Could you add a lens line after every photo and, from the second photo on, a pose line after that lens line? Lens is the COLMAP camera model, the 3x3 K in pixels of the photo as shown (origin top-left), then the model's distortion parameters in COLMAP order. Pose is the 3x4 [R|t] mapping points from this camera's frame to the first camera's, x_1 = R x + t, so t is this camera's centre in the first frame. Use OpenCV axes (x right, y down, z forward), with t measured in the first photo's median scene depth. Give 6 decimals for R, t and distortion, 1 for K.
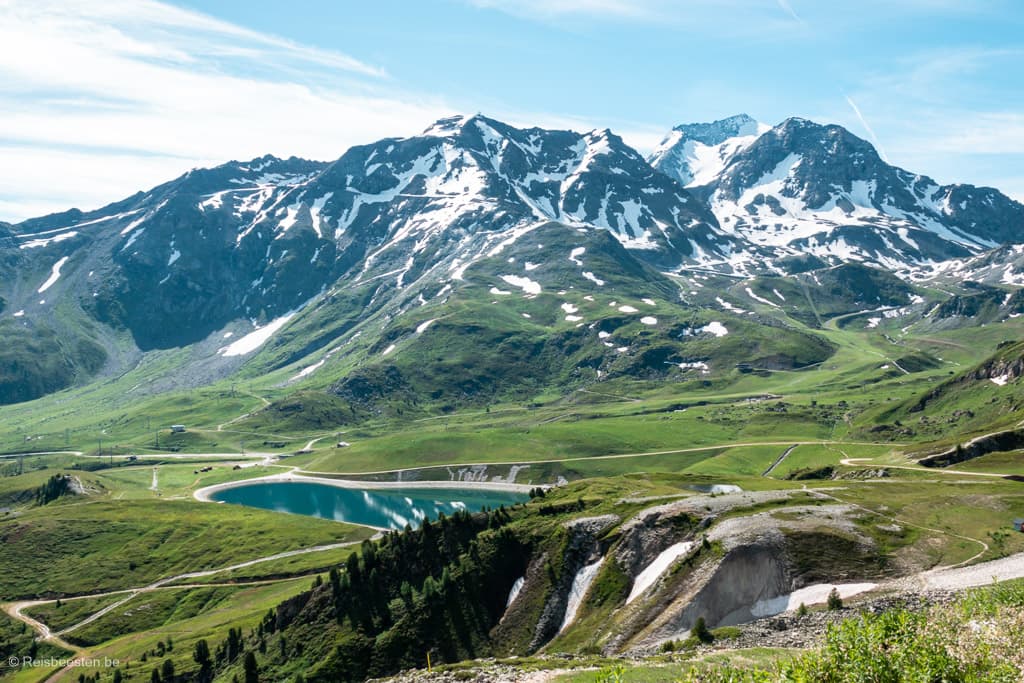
lens RADIAL K [[830.7, 0, 525.4], [0, 830.7, 342.2], [0, 0, 1]] dist [0.002966, -0.001645]
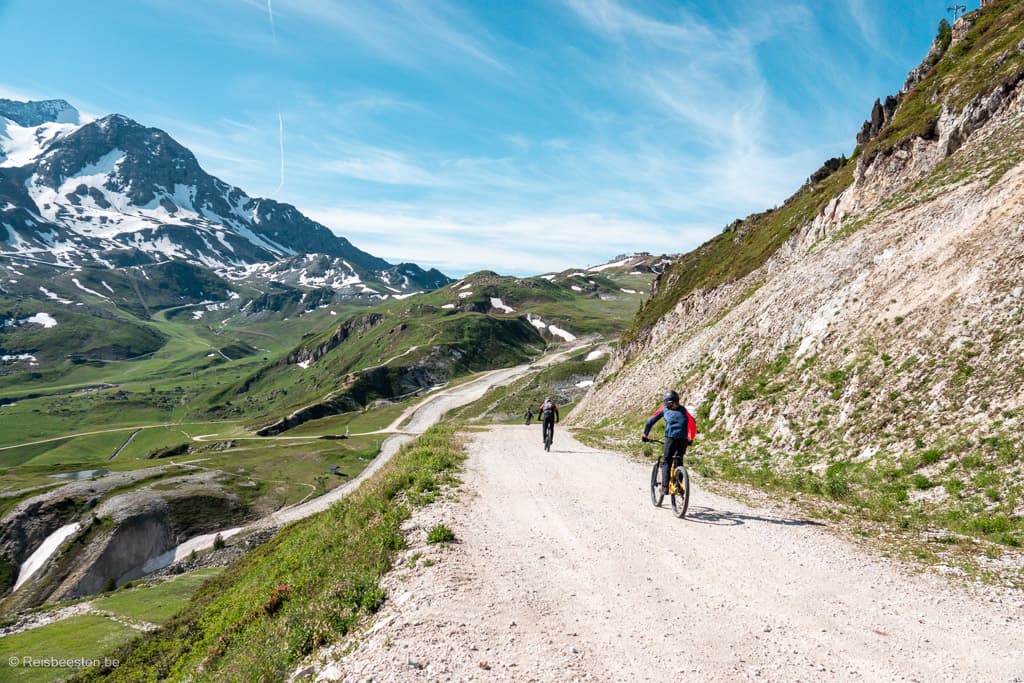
lens RADIAL K [[830.7, 0, 525.4], [0, 830.7, 342.2], [0, 0, 1]] dist [0.002966, -0.001645]
pose [[0.685585, -0.011130, 0.727908, -0.089233], [-0.005185, 0.999783, 0.020171, -0.011384], [-0.727974, -0.017603, 0.685378, -0.085782]]
